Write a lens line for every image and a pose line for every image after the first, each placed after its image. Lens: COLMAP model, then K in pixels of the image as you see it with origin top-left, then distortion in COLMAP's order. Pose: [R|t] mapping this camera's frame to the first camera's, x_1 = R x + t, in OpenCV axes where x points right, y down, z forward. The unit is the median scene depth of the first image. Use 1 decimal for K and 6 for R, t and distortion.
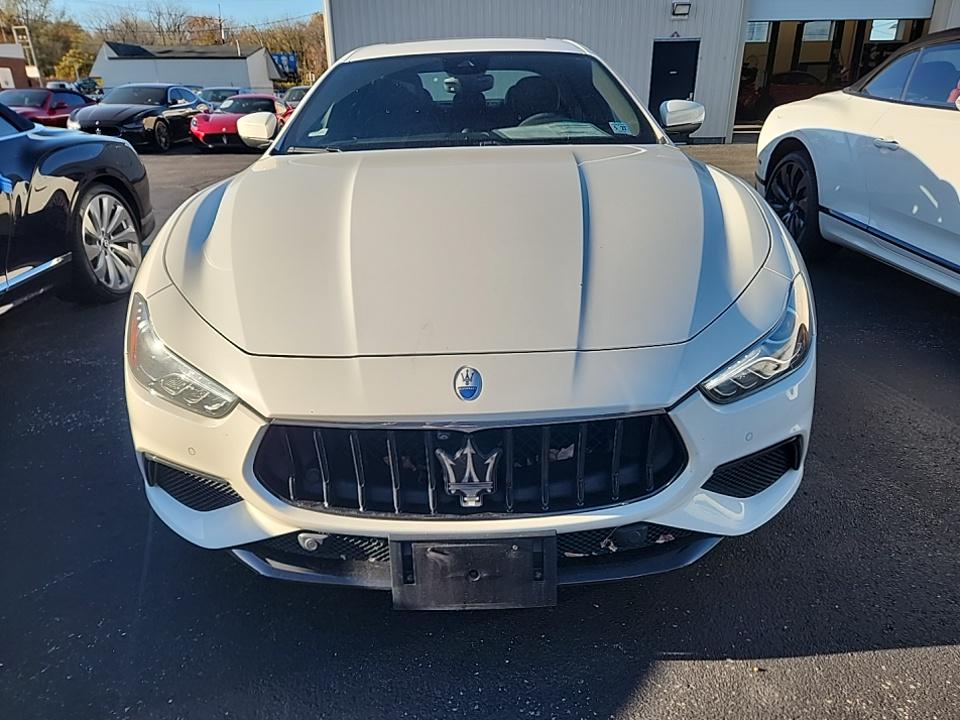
lens RADIAL K [[639.9, 0, 484.3], [0, 639.9, 354.9], [0, 0, 1]] dist [0.051205, -0.048859]
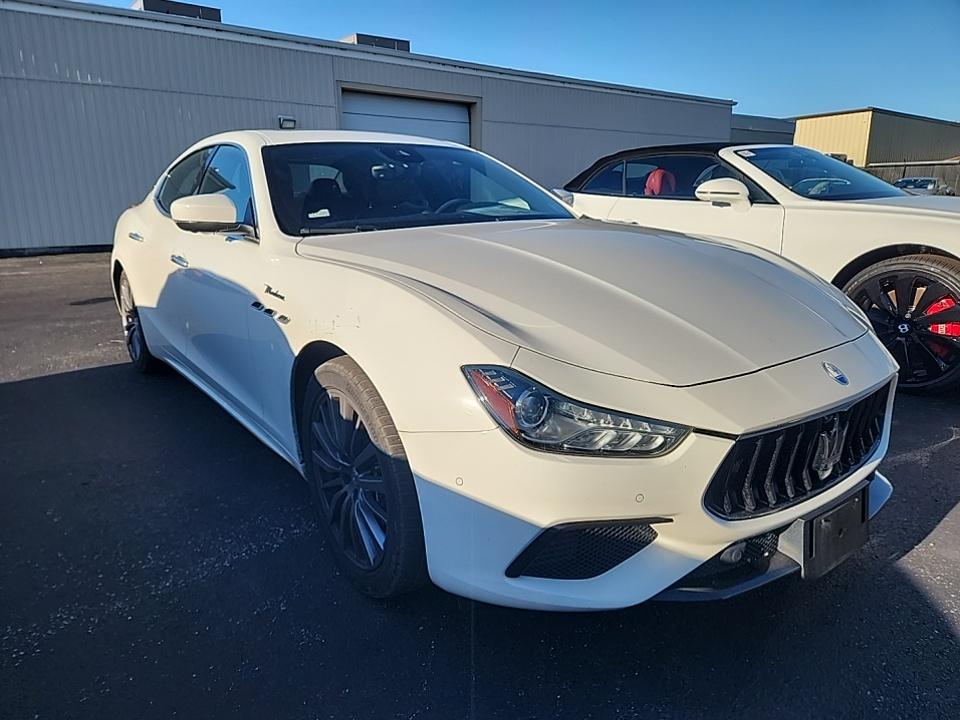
lens RADIAL K [[632.0, 0, 475.2], [0, 632.0, 346.7], [0, 0, 1]] dist [0.064131, -0.057023]
pose [[0.803819, -0.127406, 0.581070, -0.637812], [0.218155, 0.971876, -0.088690, -0.024567], [-0.553428, 0.198054, 0.809007, 0.162884]]
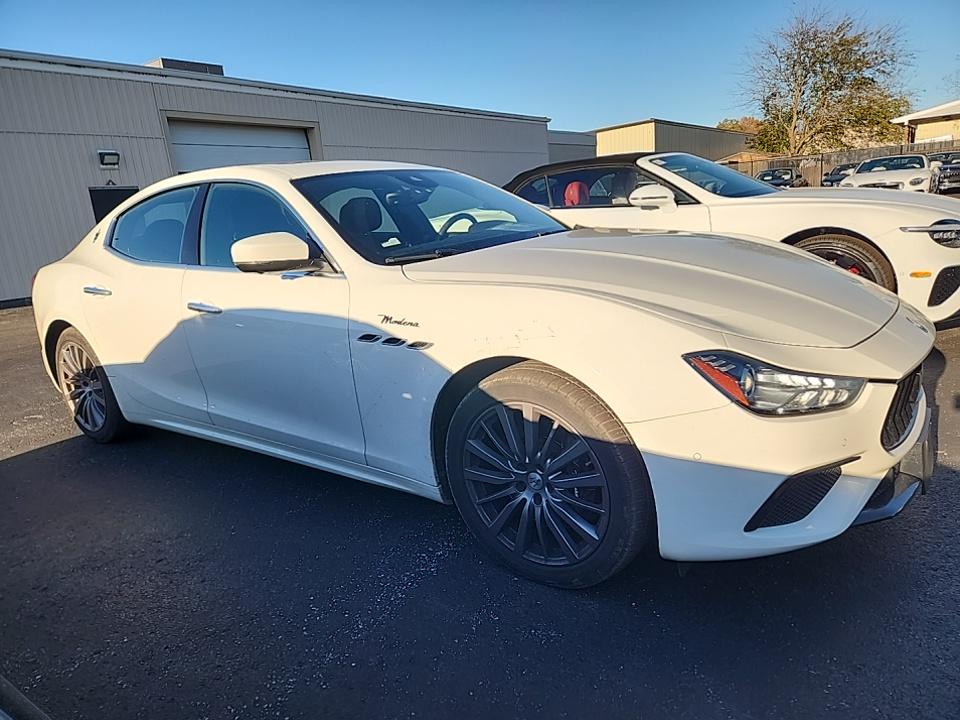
lens RADIAL K [[633.5, 0, 480.0], [0, 633.5, 360.0], [0, 0, 1]] dist [0.072026, -0.057059]
pose [[0.604269, -0.217909, 0.766404, -0.929978], [0.366871, 0.929940, -0.024851, -0.112873], [-0.707294, 0.296188, 0.641878, 0.359344]]
